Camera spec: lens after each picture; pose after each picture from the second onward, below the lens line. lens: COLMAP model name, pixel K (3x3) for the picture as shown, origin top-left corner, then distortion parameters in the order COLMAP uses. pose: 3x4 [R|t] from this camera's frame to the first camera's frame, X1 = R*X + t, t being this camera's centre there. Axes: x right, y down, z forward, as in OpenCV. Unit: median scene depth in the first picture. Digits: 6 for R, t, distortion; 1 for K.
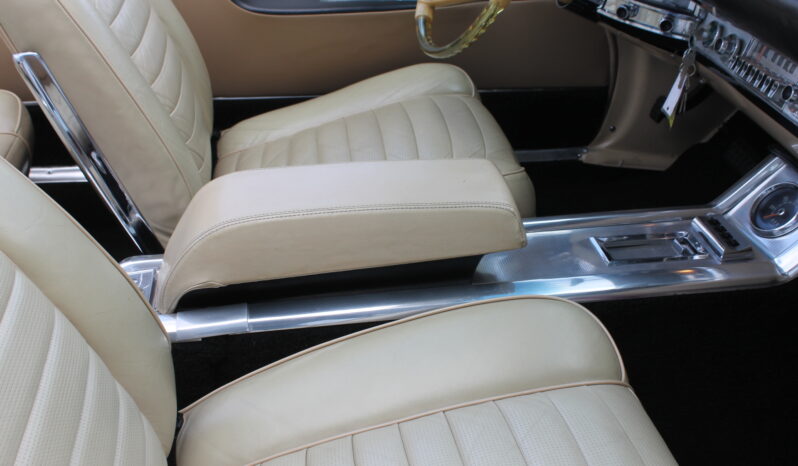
lens RADIAL K [[917.2, 0, 399.0], [0, 917.2, 233.0], [0, 0, 1]] dist [-0.113488, 0.017512]
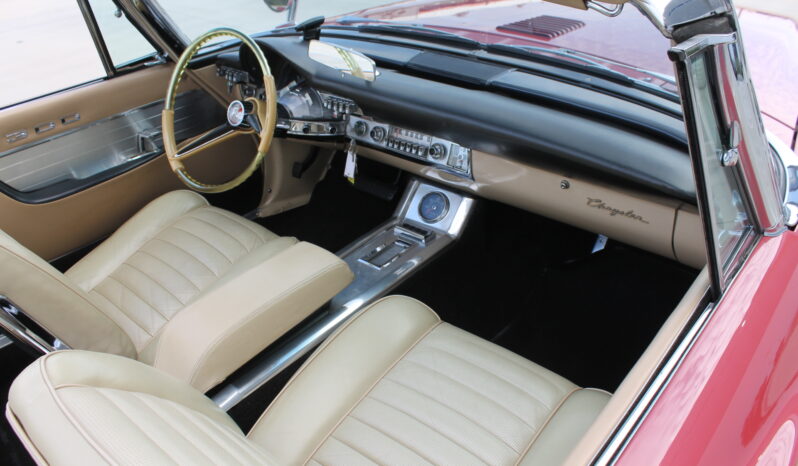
lens RADIAL K [[688.1, 0, 399.0], [0, 688.1, 233.0], [0, 0, 1]] dist [-0.083687, 0.015549]
pose [[0.744847, -0.369329, 0.555697, -0.438295], [0.364910, 0.922729, 0.124148, -0.172660], [-0.558609, 0.110308, 0.822063, -0.146250]]
